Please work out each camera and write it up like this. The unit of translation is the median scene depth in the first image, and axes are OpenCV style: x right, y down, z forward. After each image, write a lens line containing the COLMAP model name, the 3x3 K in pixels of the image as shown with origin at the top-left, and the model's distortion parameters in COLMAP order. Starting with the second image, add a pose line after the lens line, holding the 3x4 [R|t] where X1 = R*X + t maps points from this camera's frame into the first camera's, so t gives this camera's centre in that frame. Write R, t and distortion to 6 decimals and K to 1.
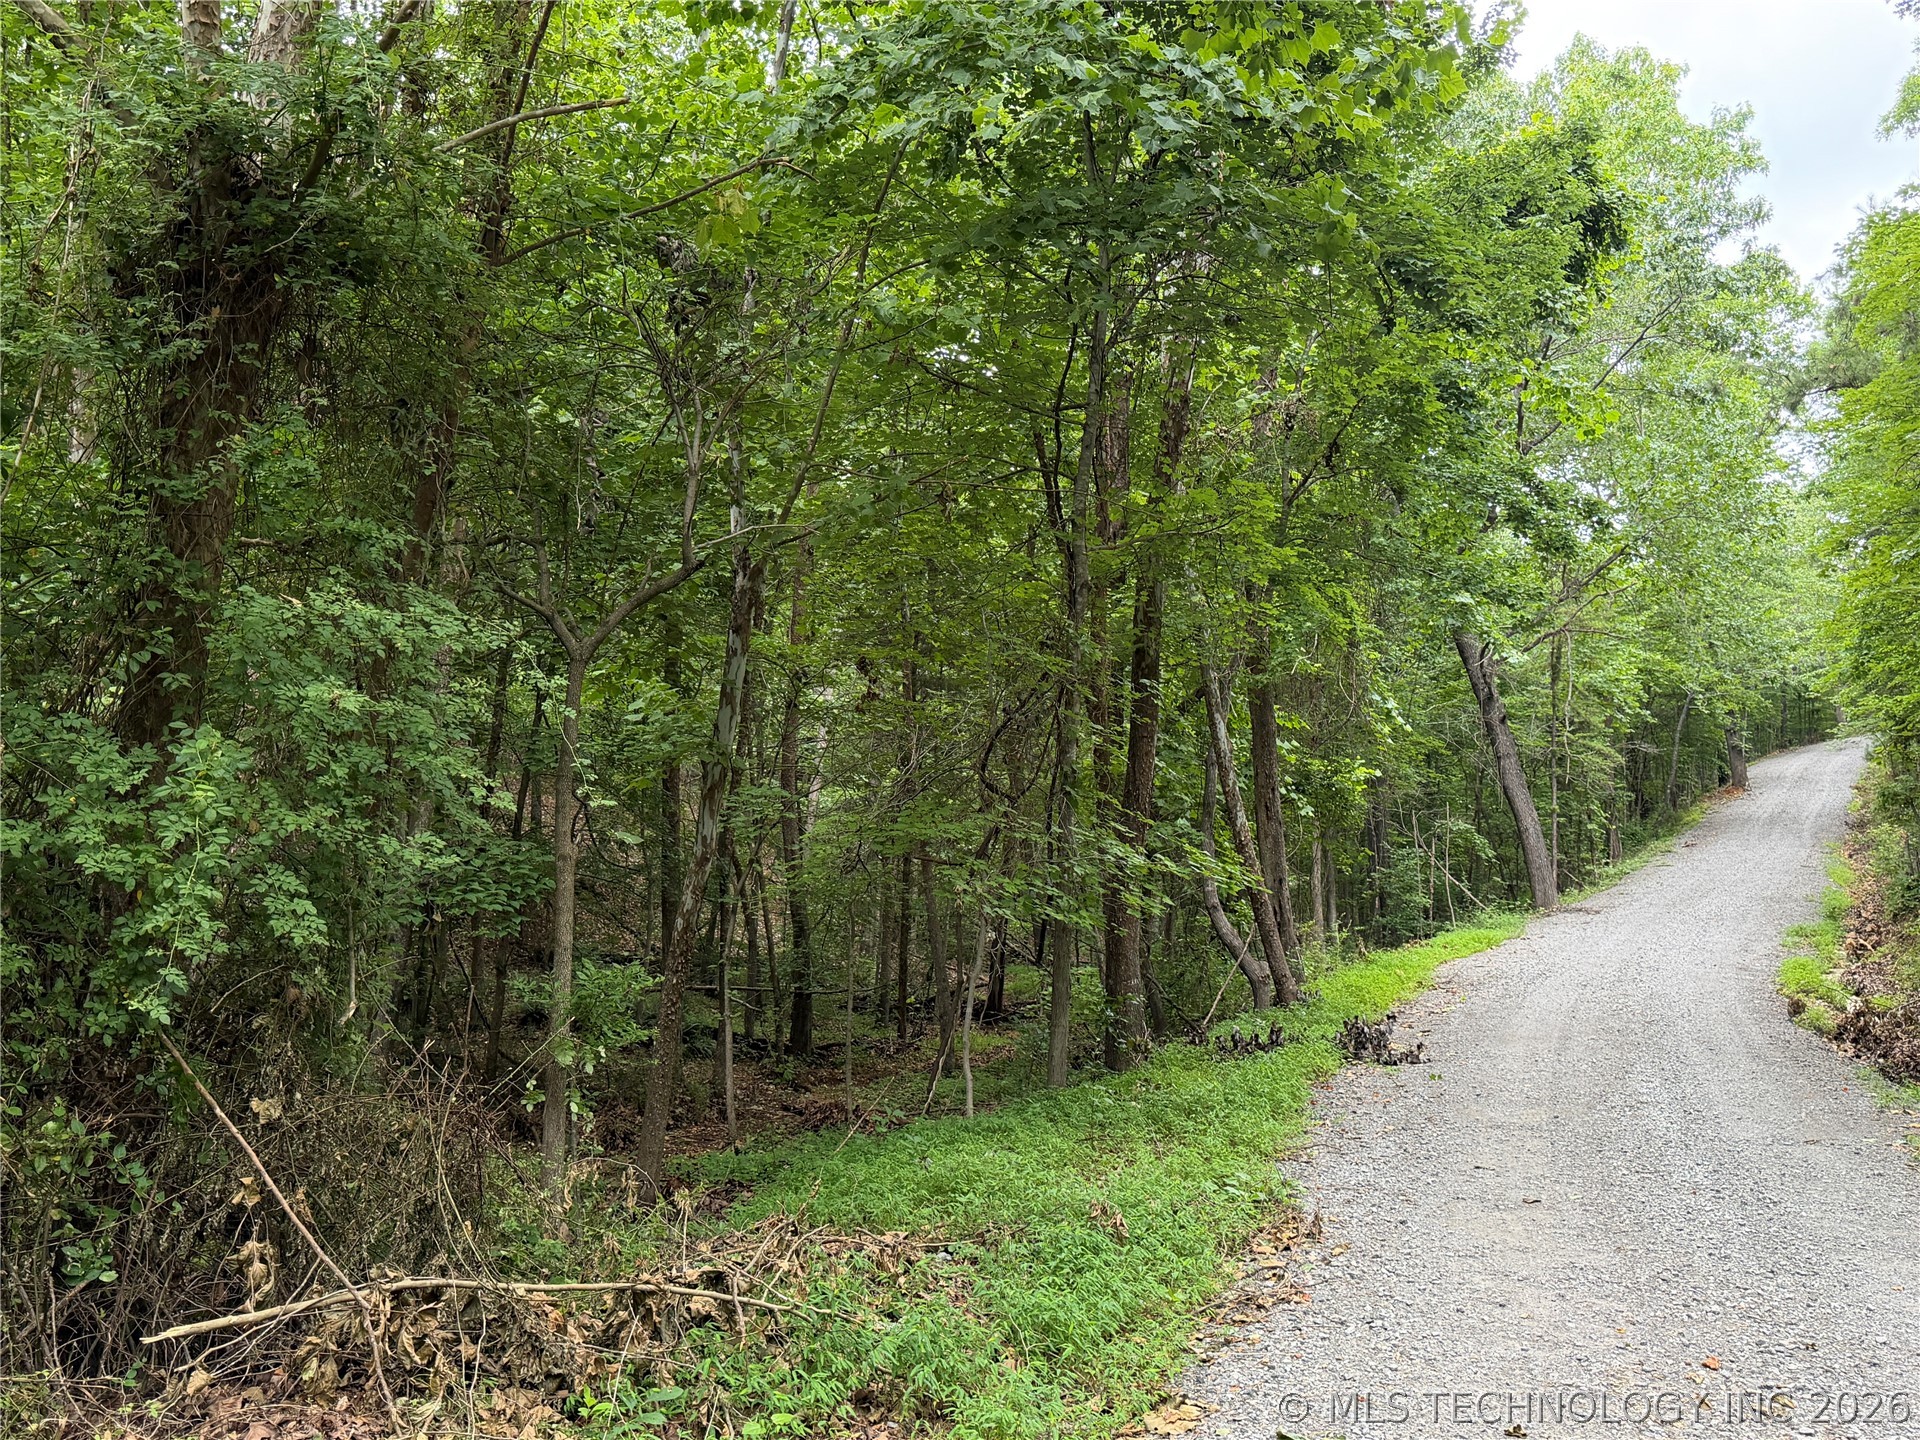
lens RADIAL K [[1758.0, 0, 955.8], [0, 1758.0, 721.0], [0, 0, 1]] dist [0.017224, 0.000000]
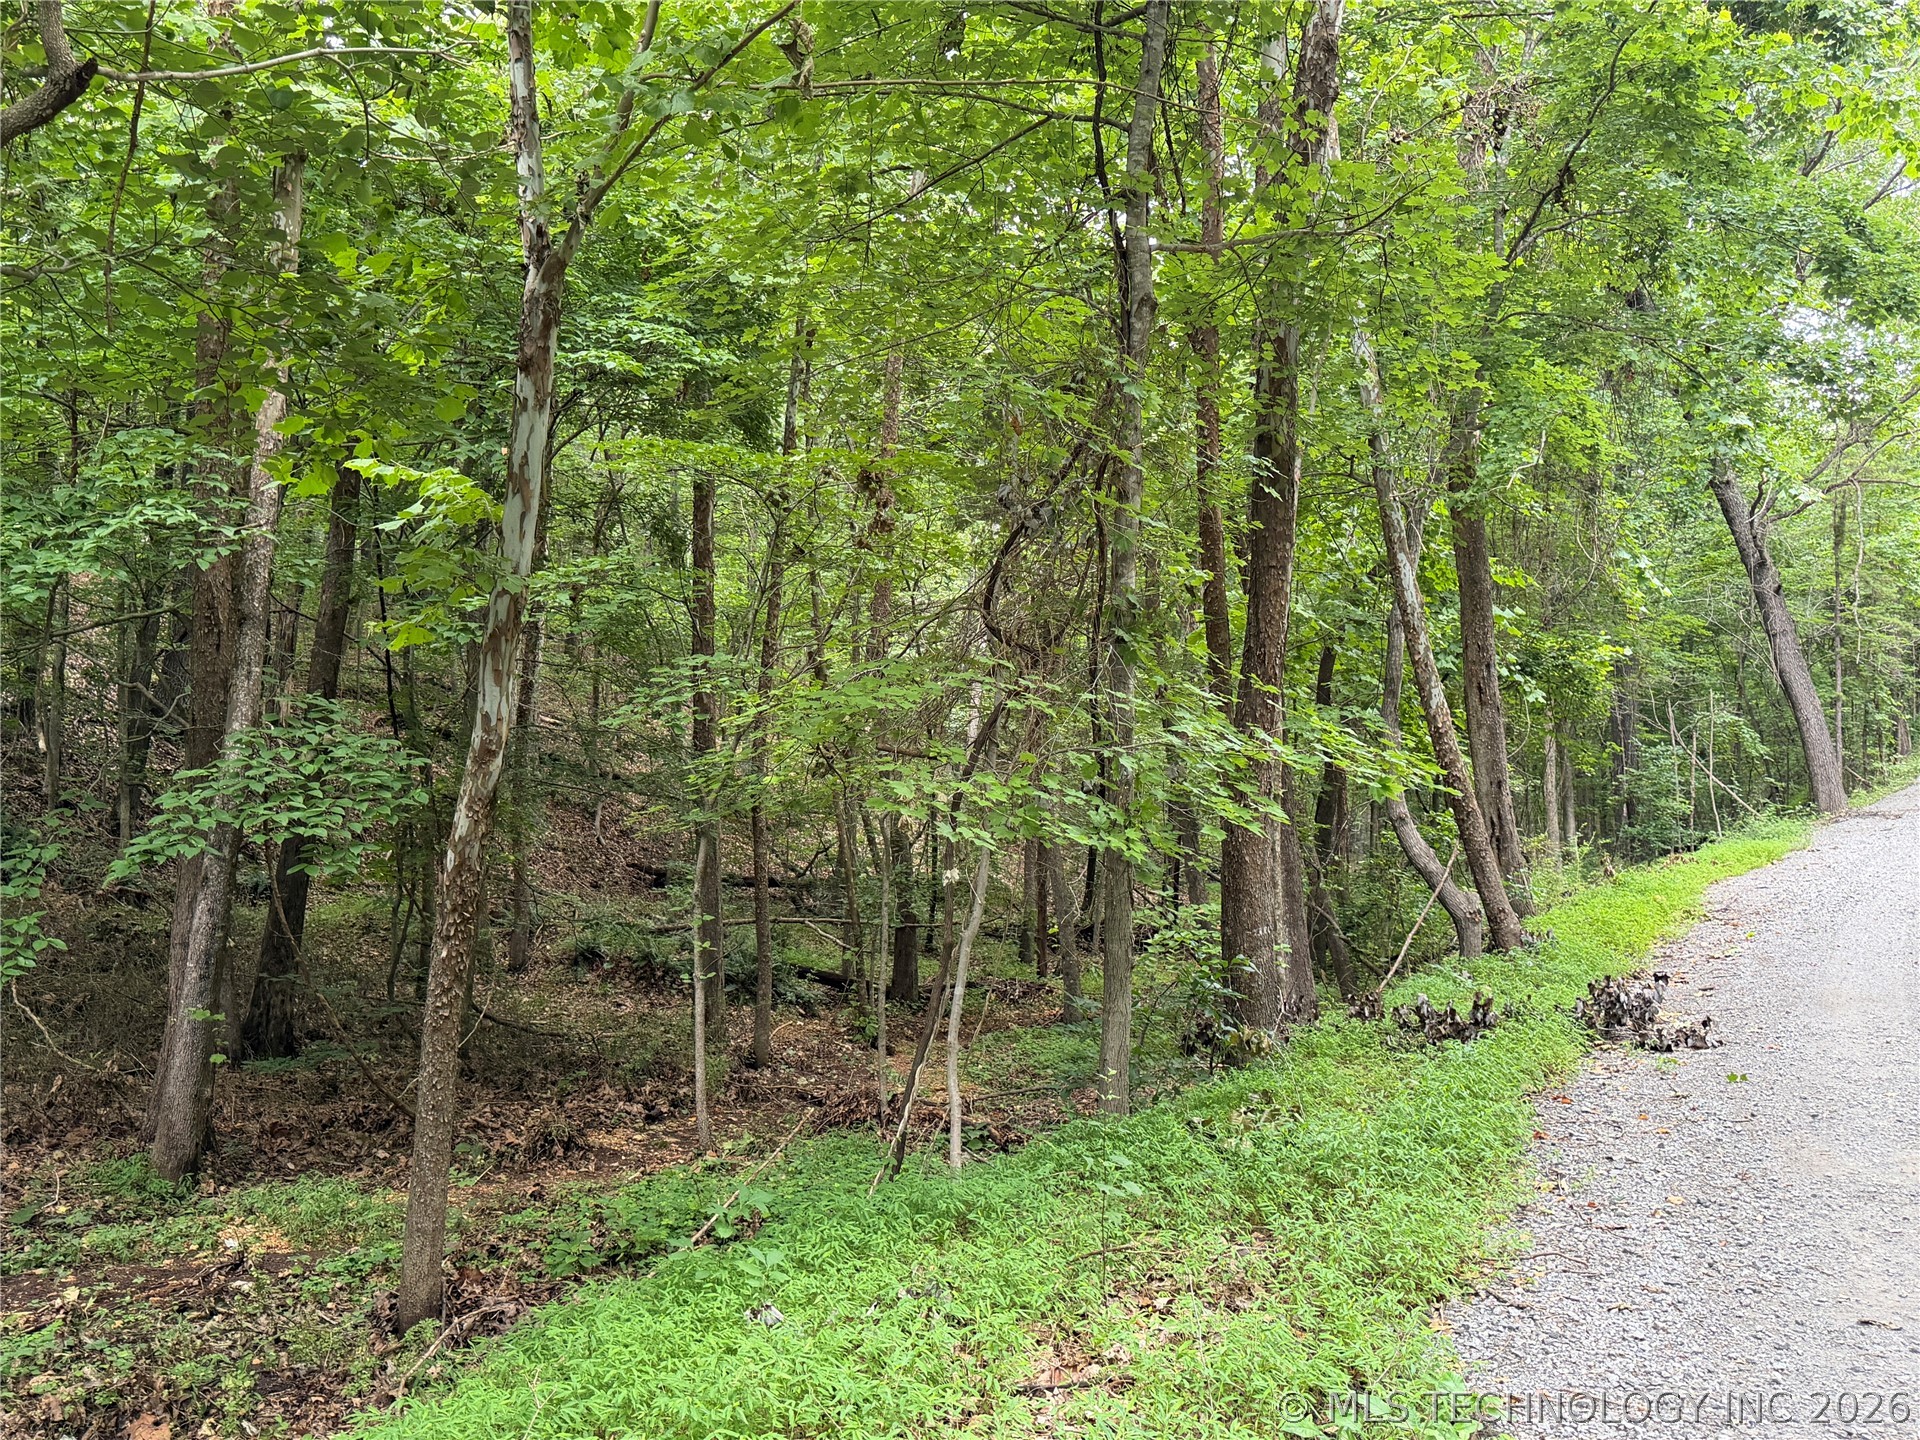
lens RADIAL K [[1758.0, 0, 967.2], [0, 1758.0, 722.1], [0, 0, 1]] dist [0.017224, 0.000000]
pose [[0.992709, -0.020674, -0.118748, 0.041696], [0.026433, 0.998539, 0.047127, 0.019986], [0.117600, -0.049922, 0.991805, 0.192377]]
